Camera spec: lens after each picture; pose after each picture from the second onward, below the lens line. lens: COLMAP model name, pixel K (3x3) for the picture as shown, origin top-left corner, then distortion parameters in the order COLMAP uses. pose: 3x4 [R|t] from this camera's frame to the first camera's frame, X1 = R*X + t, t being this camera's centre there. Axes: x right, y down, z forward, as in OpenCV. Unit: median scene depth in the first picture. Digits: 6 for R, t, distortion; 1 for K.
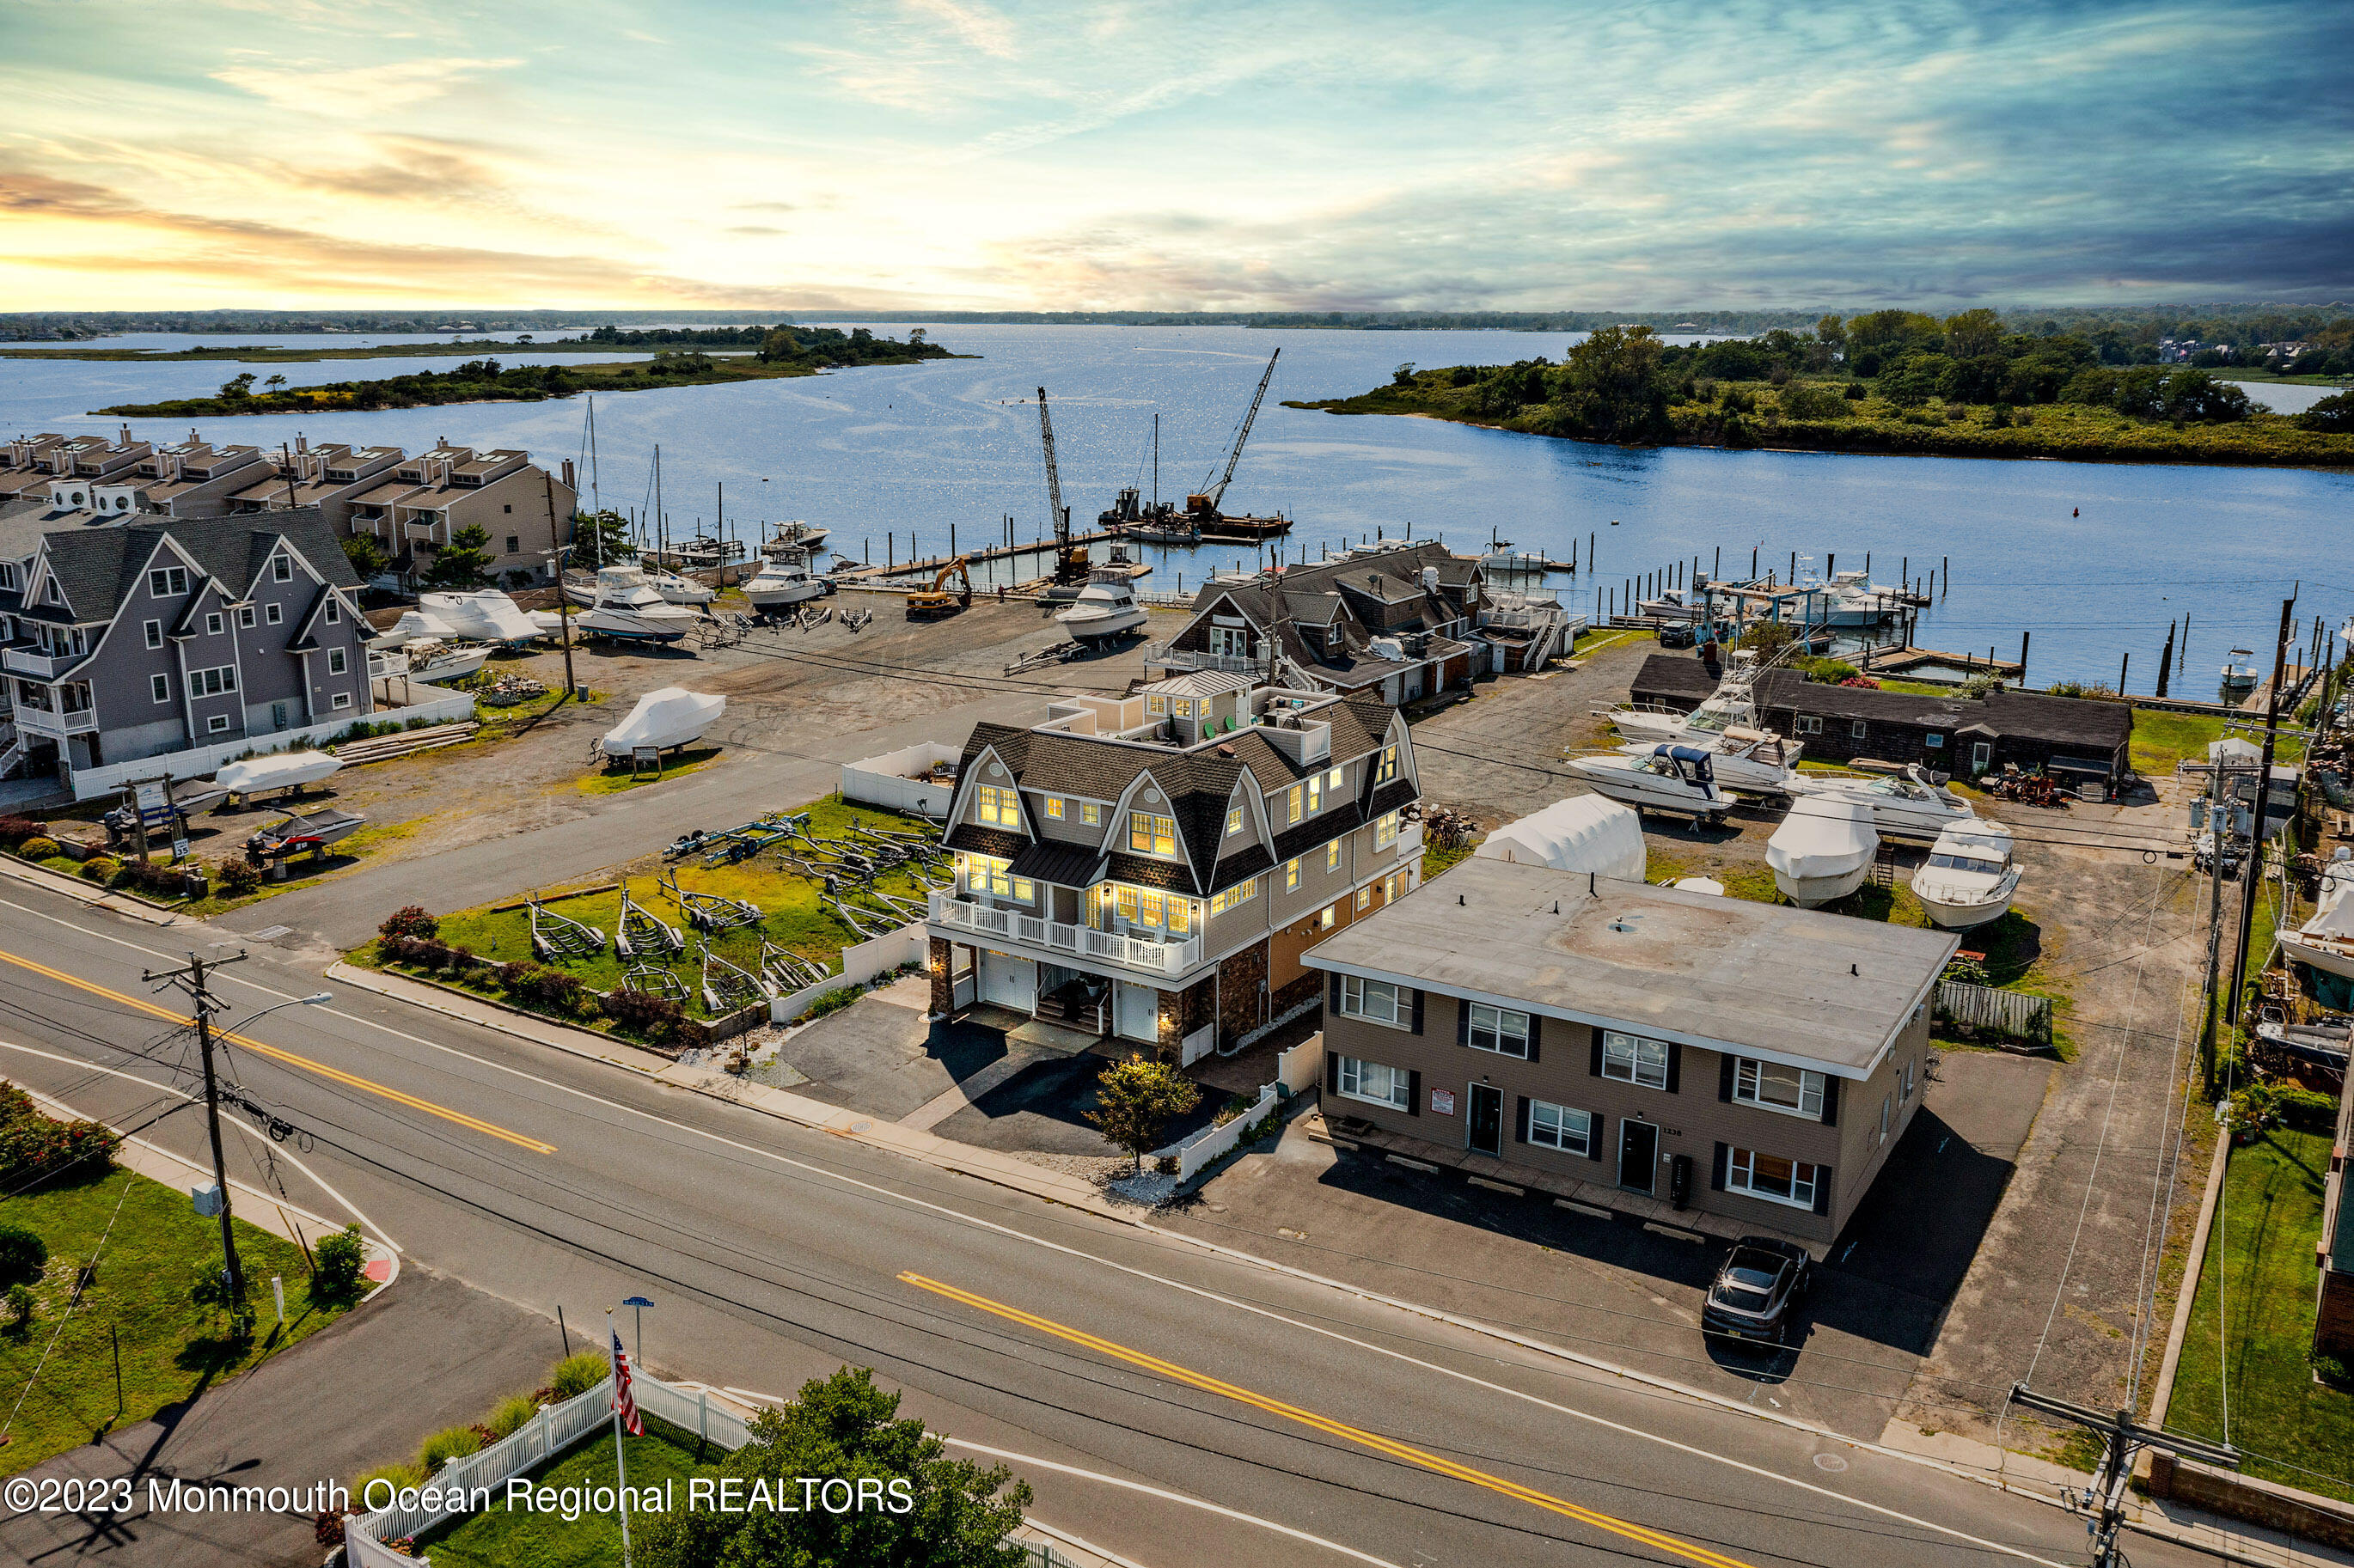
lens RADIAL K [[1871.2, 0, 1177.0], [0, 1871.2, 784.0], [0, 0, 1]] dist [0.000463, 0.000227]
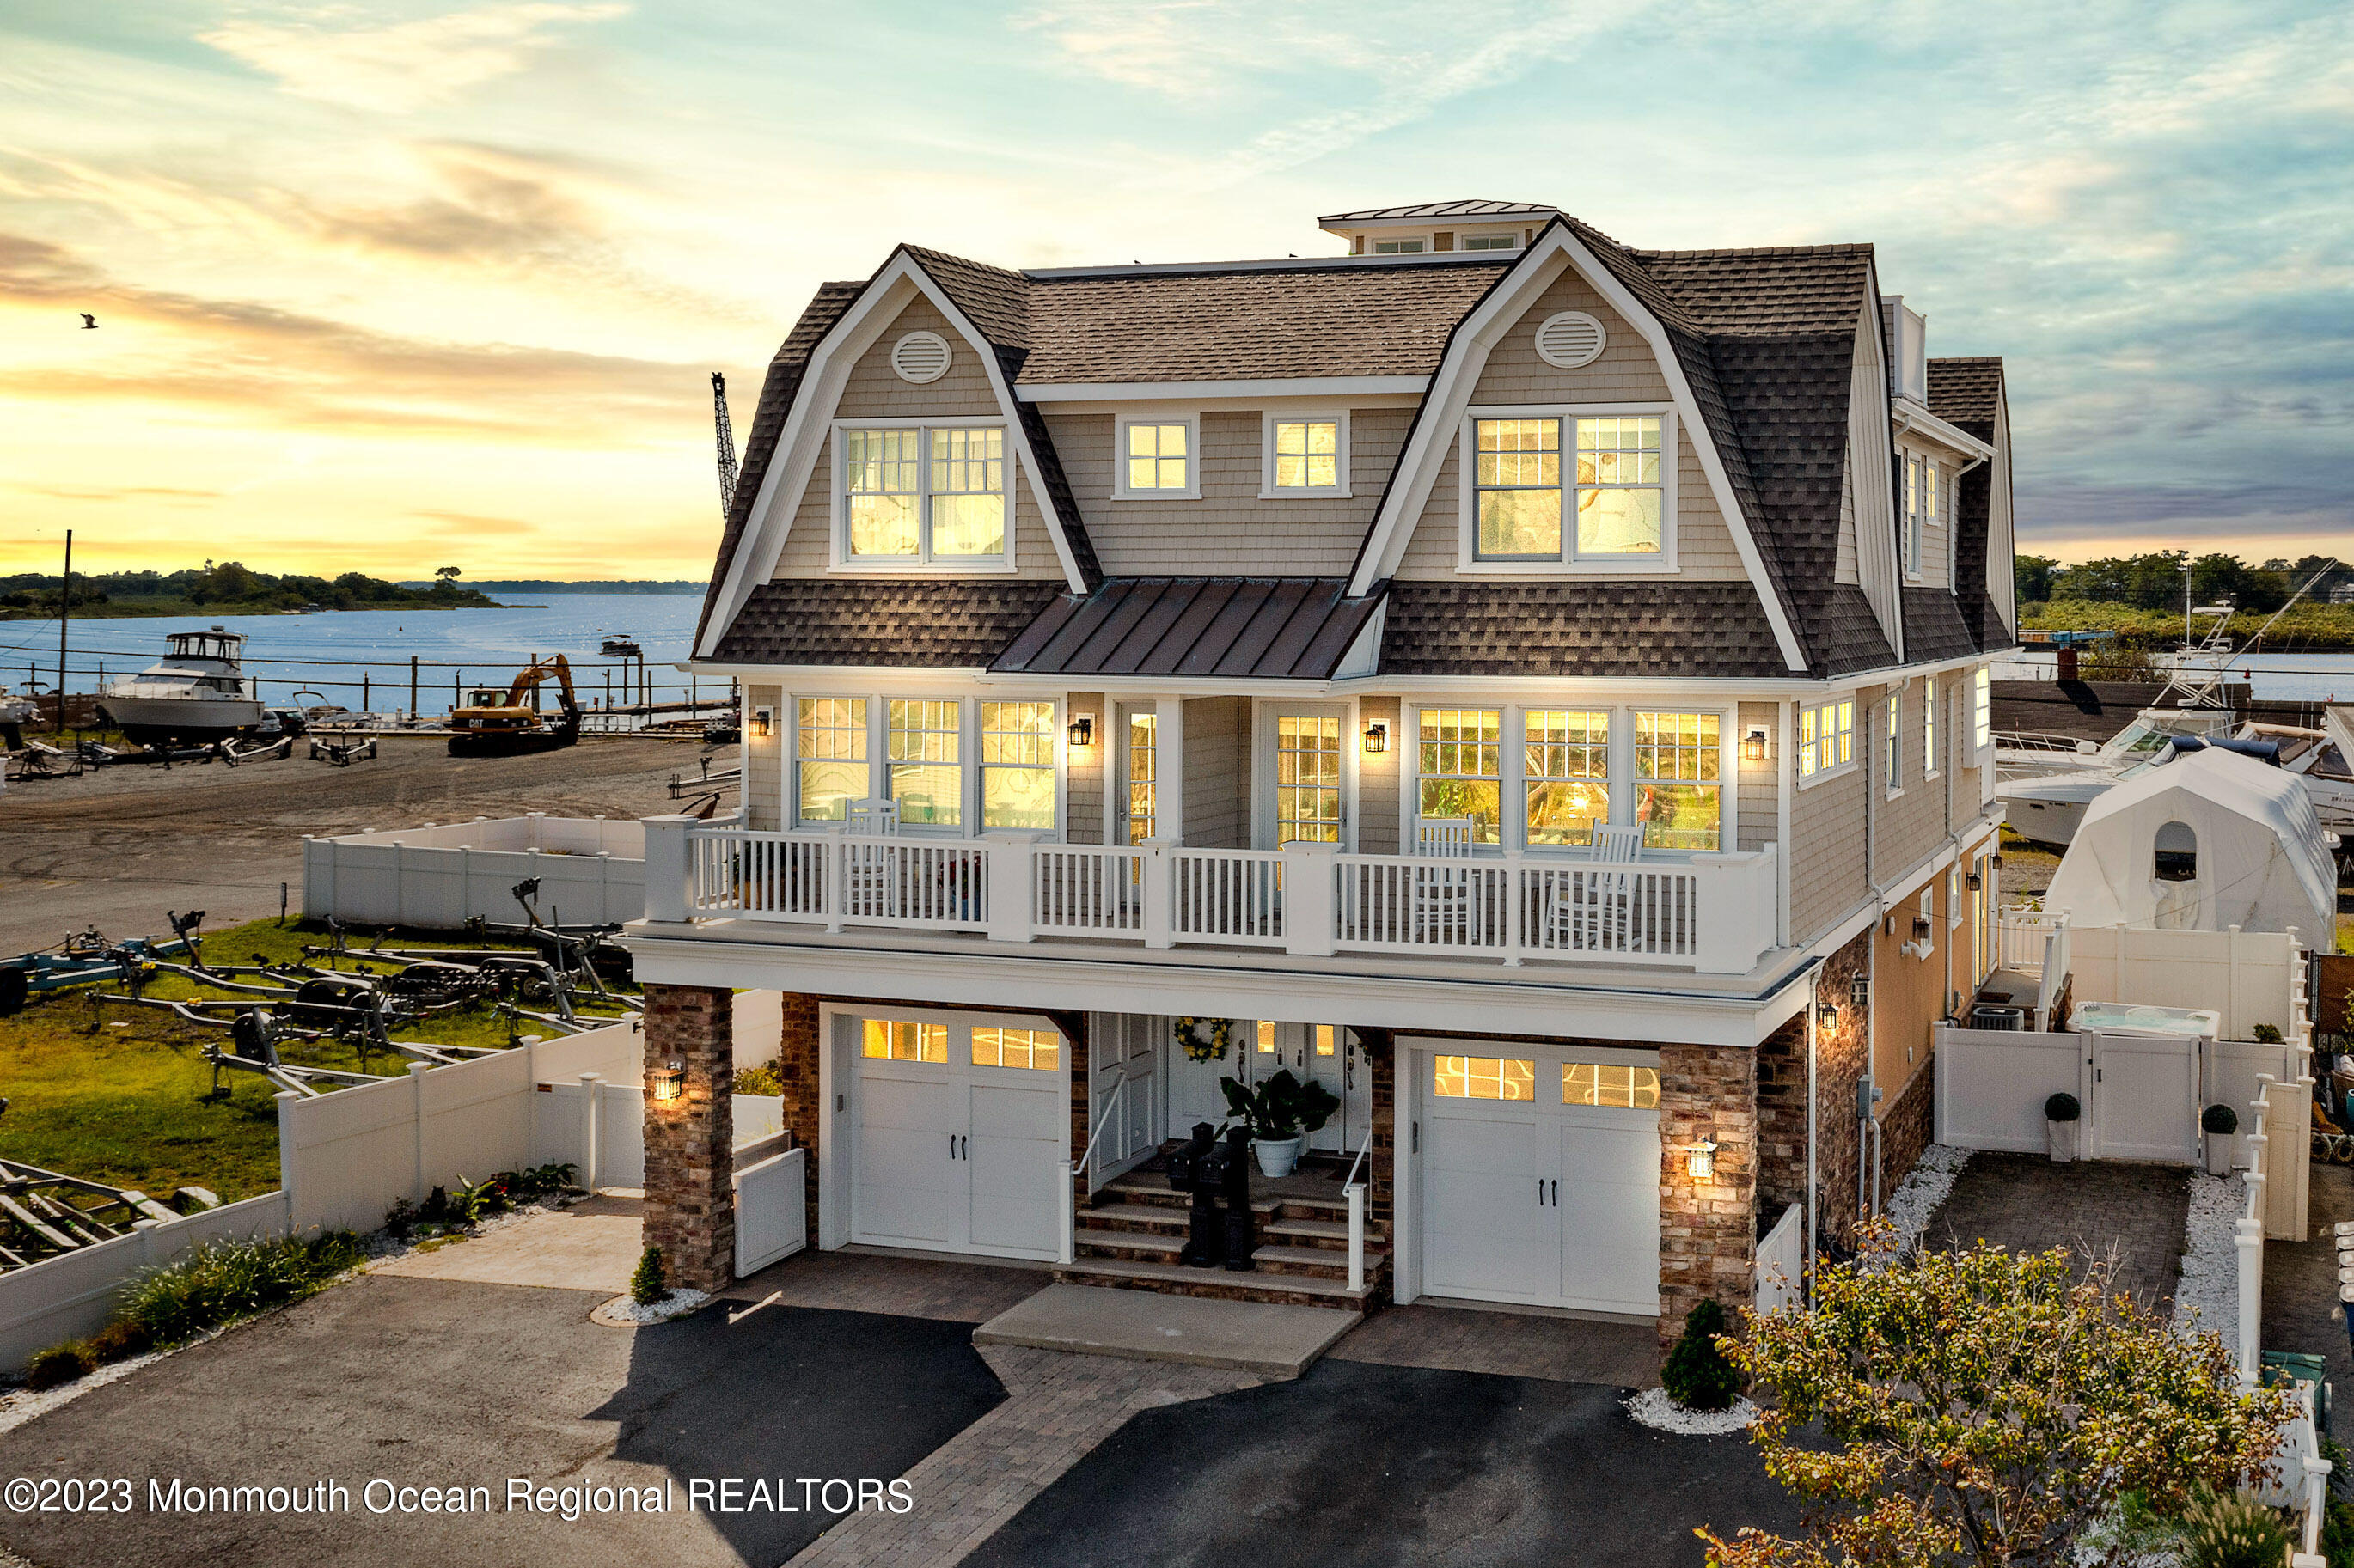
lens RADIAL K [[1923.1, 0, 1277.8], [0, 1923.1, 863.8], [0, 0, 1]] dist [-0.000049, -0.001500]
pose [[0.957895, 0.005567, 0.287066, -0.124680], [0.064186, 0.970357, -0.232996, 0.133044], [-0.279853, 0.241611, 0.929143, 0.717296]]
